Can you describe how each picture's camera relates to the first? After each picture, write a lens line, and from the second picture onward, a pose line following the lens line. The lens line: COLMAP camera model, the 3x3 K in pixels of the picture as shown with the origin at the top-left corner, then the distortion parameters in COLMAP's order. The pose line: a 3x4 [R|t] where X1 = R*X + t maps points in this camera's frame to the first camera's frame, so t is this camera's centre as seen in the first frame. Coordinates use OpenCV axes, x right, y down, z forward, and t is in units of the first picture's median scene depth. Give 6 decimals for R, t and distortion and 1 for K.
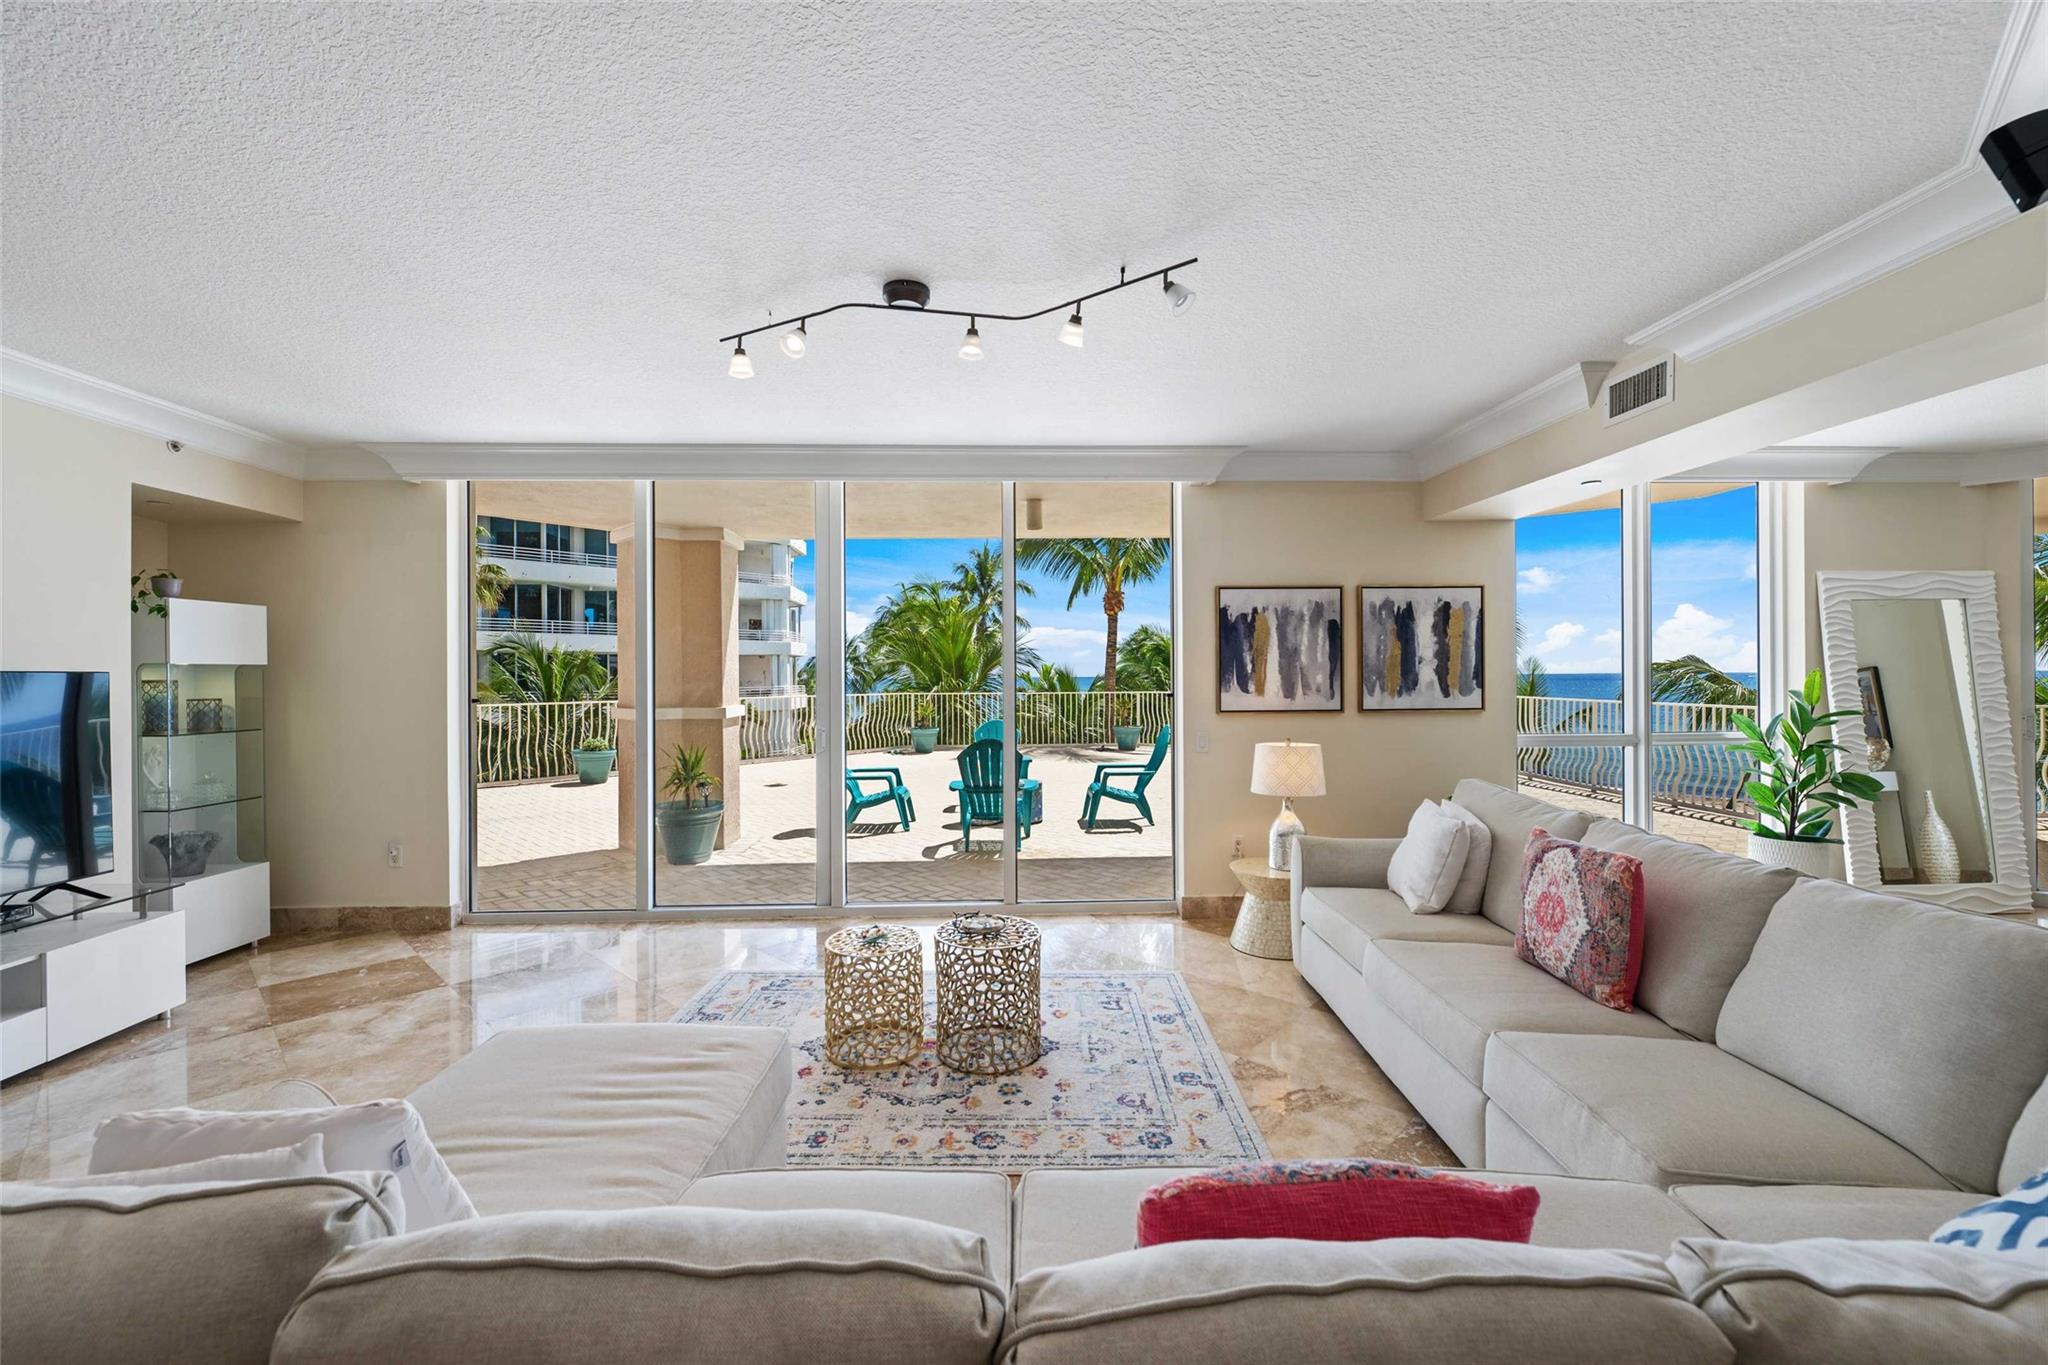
lens RADIAL K [[810.9, 0, 1019.0], [0, 810.9, 676.6], [0, 0, 1]] dist [-0.005989, -0.000105]
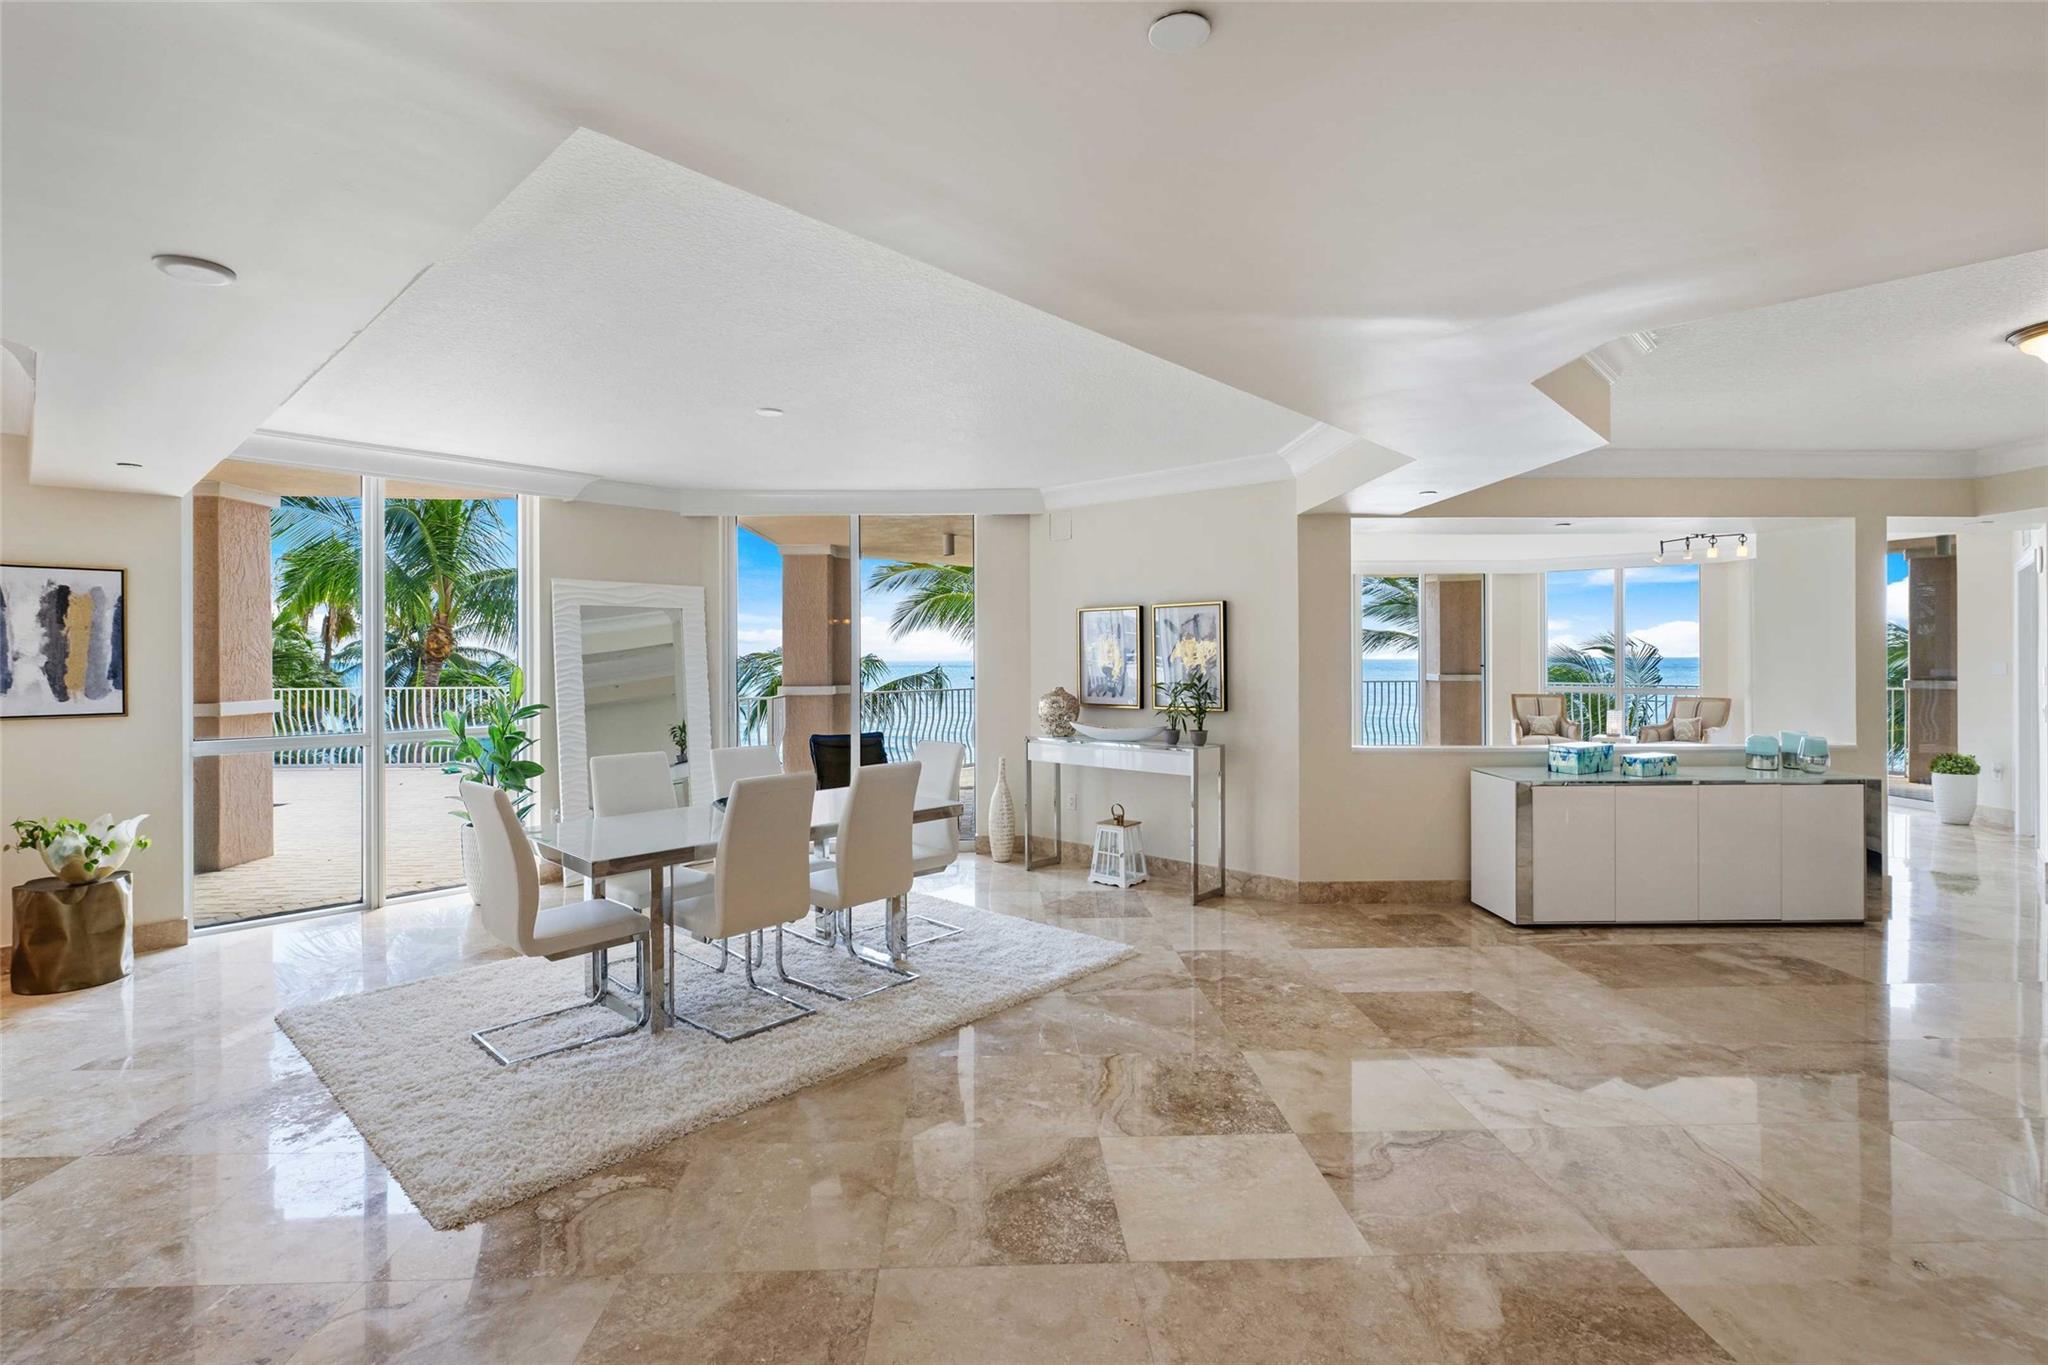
lens RADIAL K [[938.1, 0, 1017.2], [0, 938.1, 661.7], [0, 0, 1]] dist [-0.002456, -0.000405]
pose [[0.708366, 0.004471, 0.705831, 0.546002], [-0.000676, 0.999984, -0.005656, -0.010023], [-0.705845, 0.003529, 0.708358, -0.369670]]
